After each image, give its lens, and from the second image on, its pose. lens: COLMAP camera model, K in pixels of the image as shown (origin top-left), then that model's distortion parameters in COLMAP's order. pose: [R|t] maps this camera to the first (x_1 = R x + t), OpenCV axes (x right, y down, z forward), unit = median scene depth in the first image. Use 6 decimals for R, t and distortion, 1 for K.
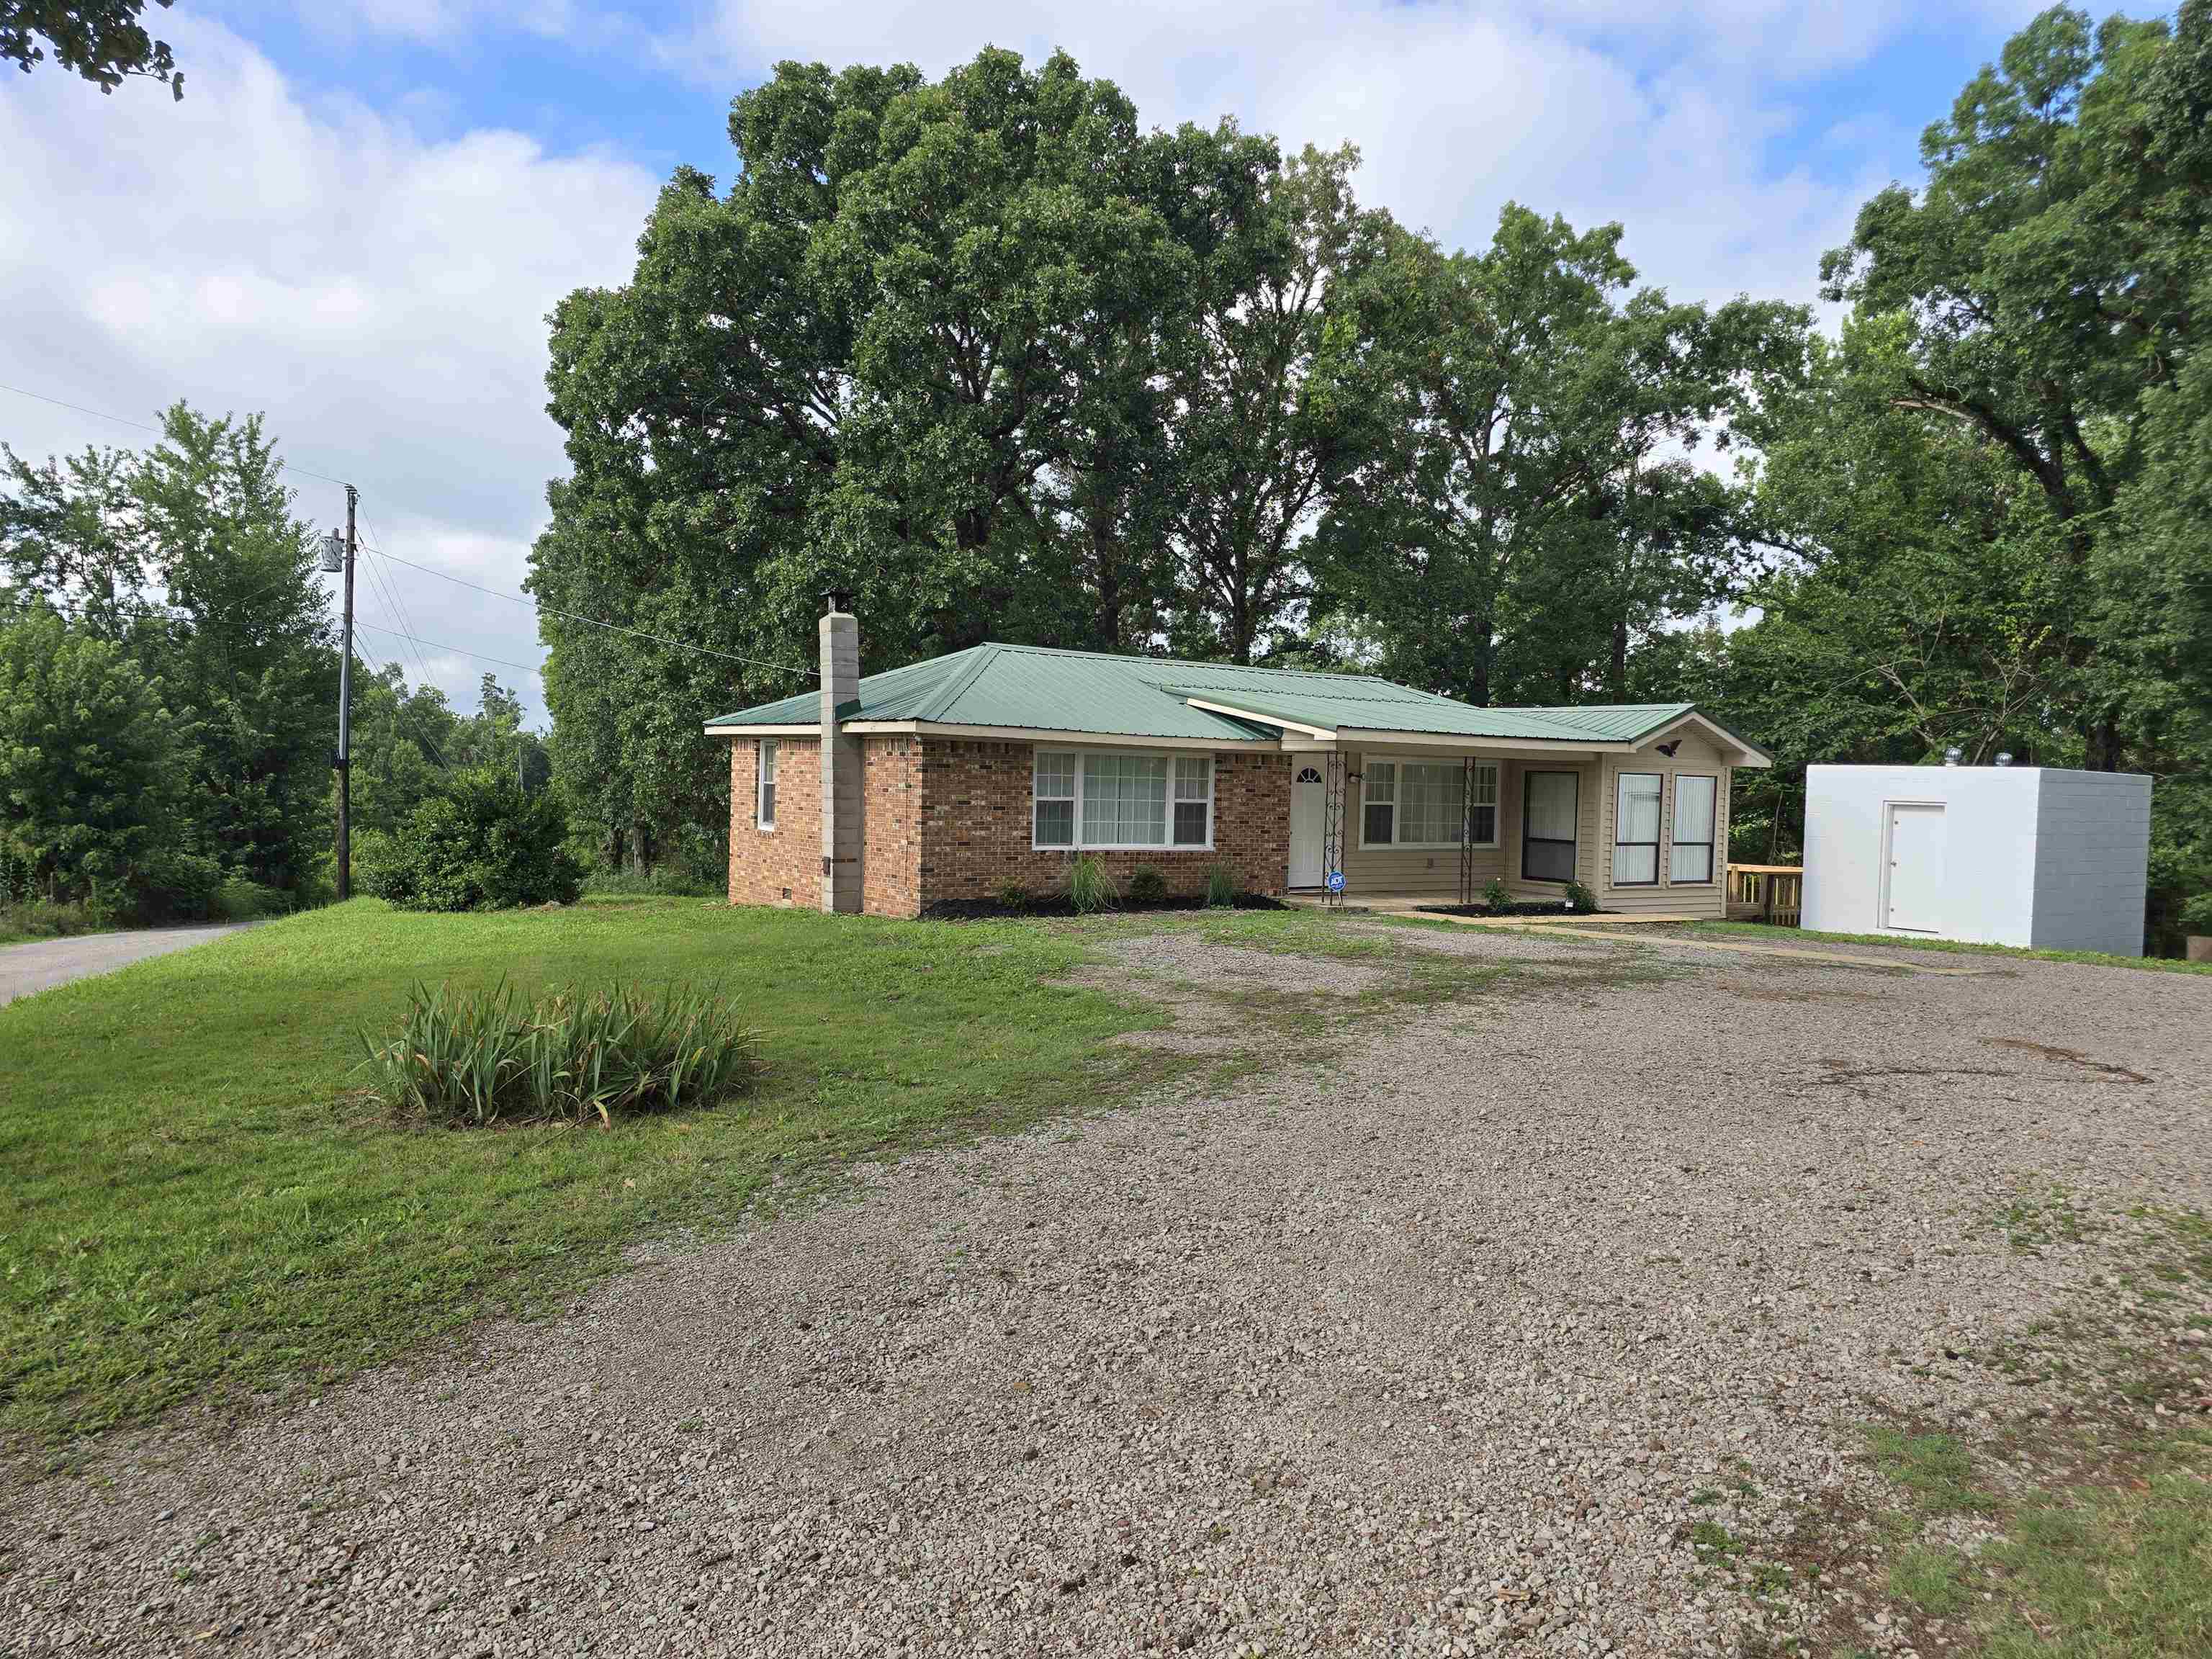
lens RADIAL K [[1480.1, 0, 1116.5], [0, 1480.1, 833.0], [0, 0, 1]] dist [0.051638, -0.044191]
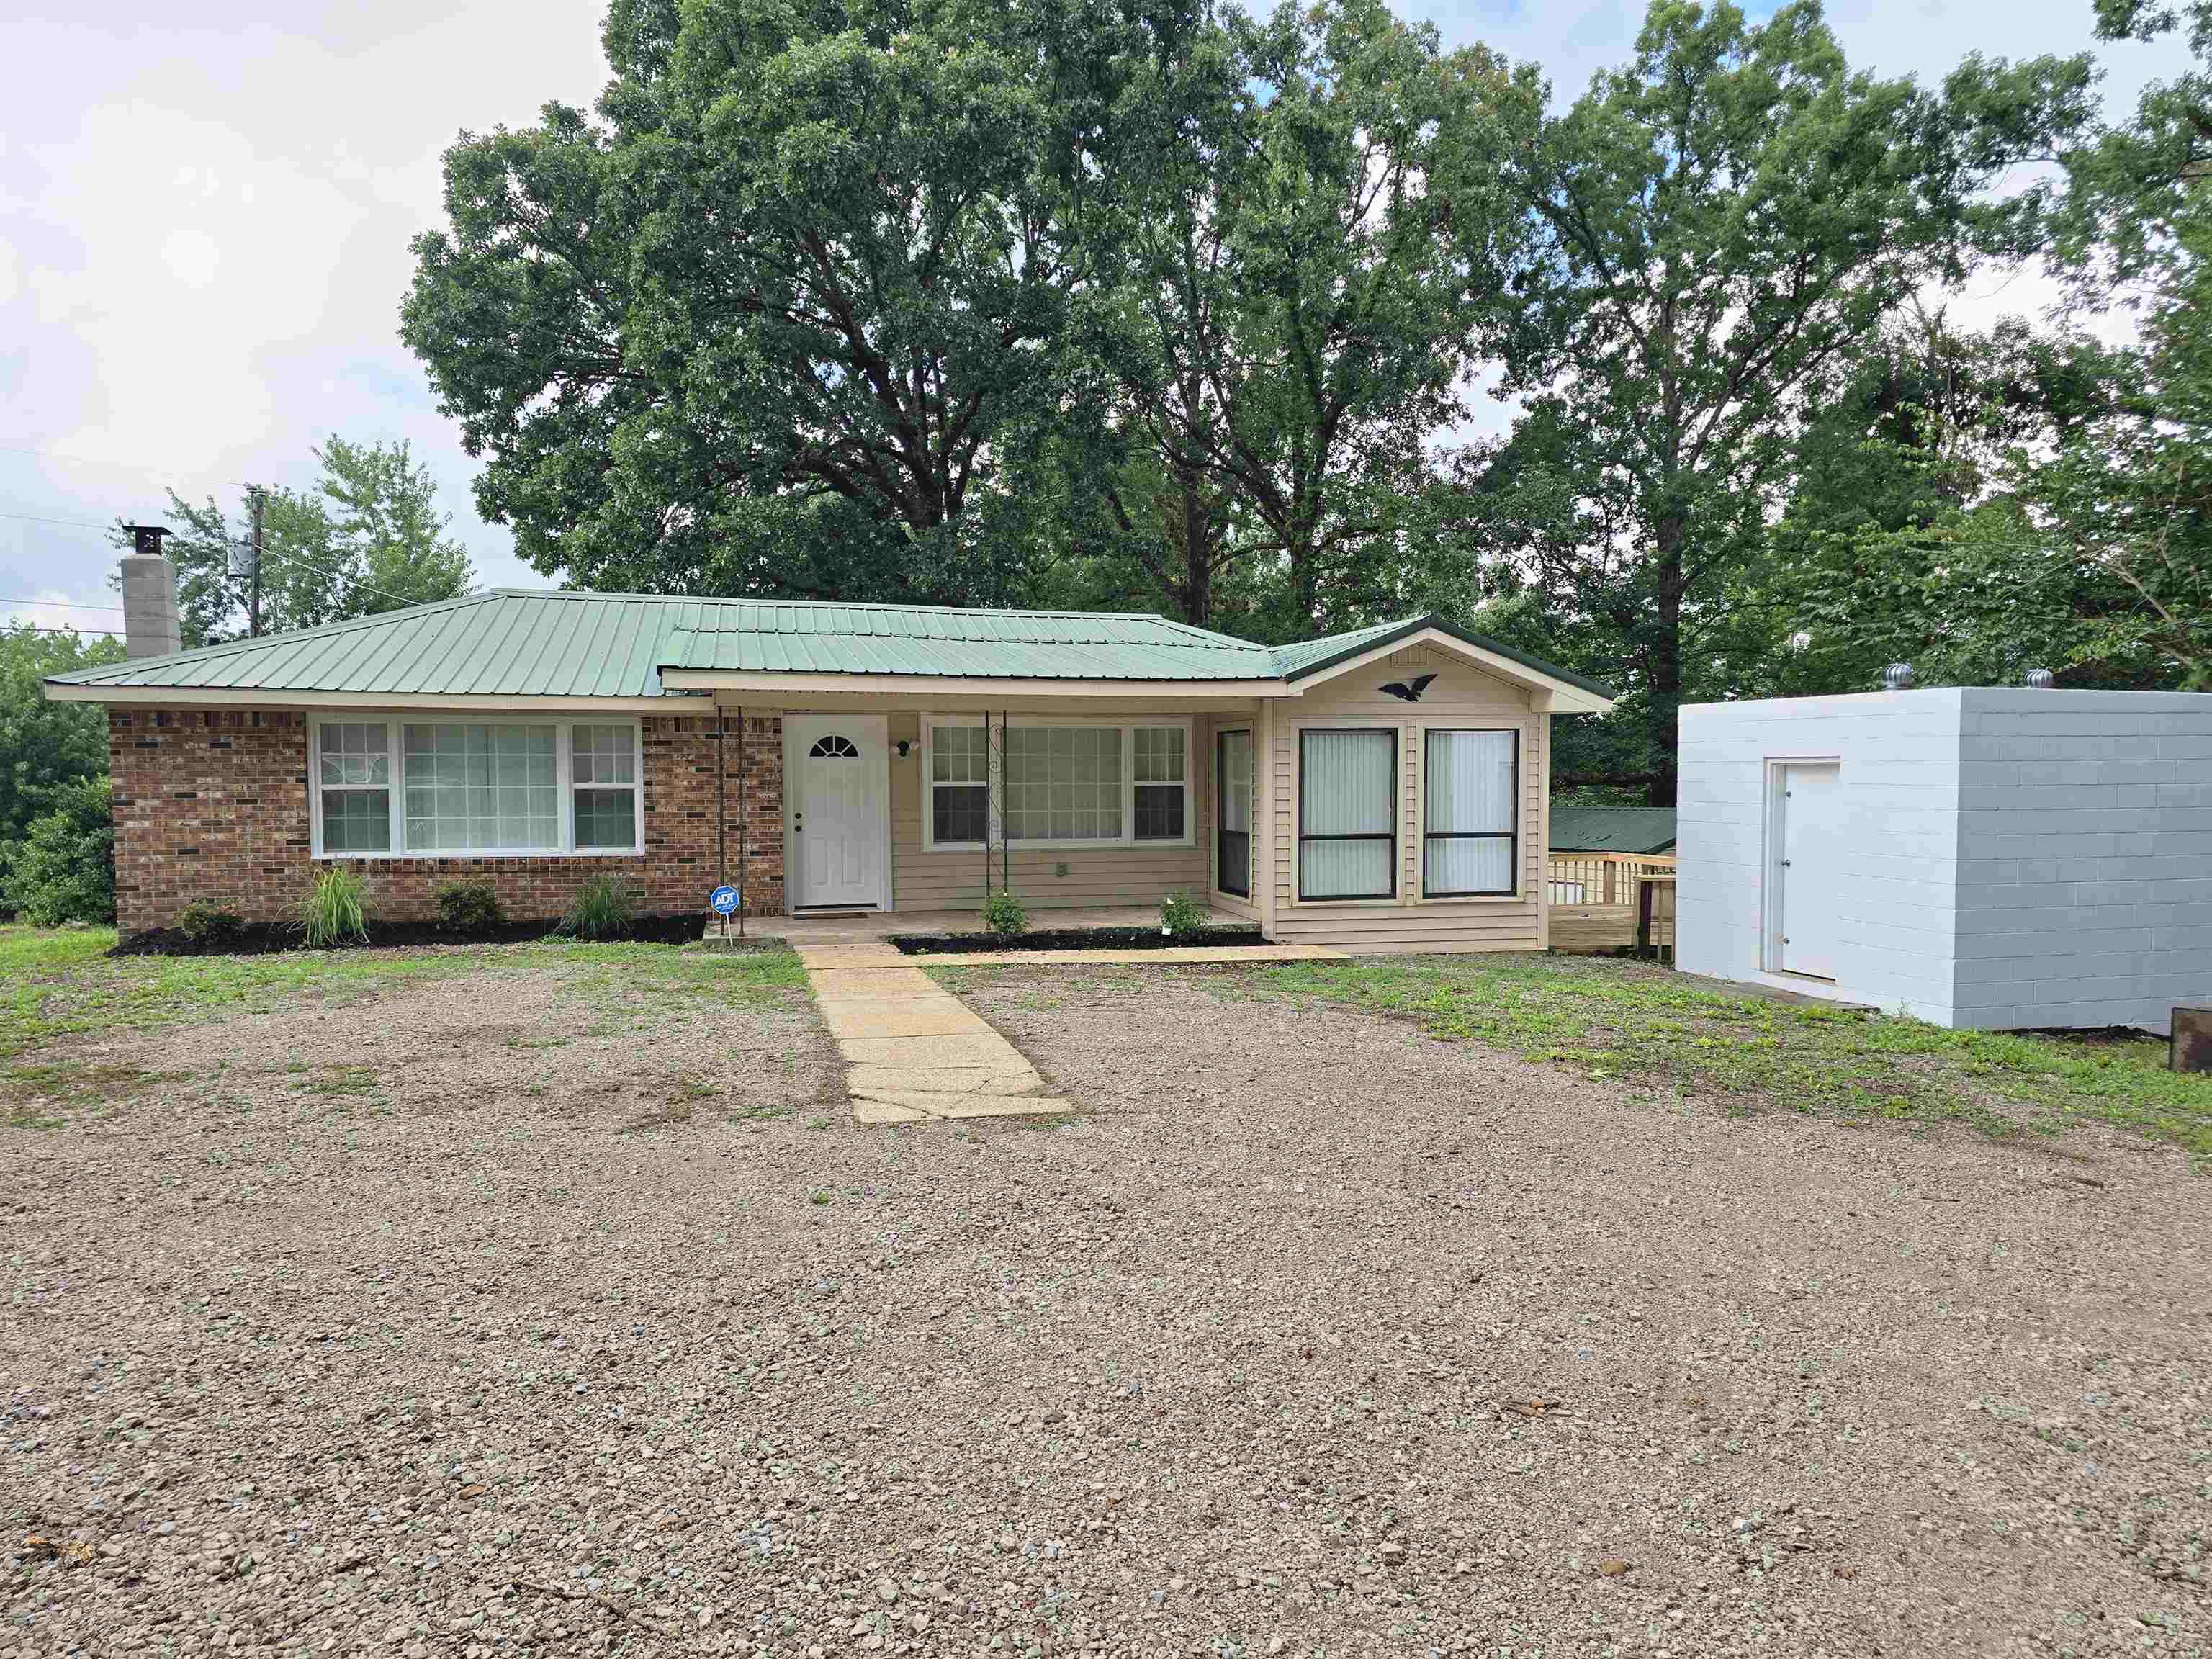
lens RADIAL K [[1480.1, 0, 1100.4], [0, 1480.1, 831.9], [0, 0, 1]] dist [0.051638, -0.044191]
pose [[0.946117, -0.014928, -0.323481, 0.473341], [0.014628, 0.999887, -0.003358, 0.005827], [0.323494, -0.001555, 0.946229, 0.369745]]
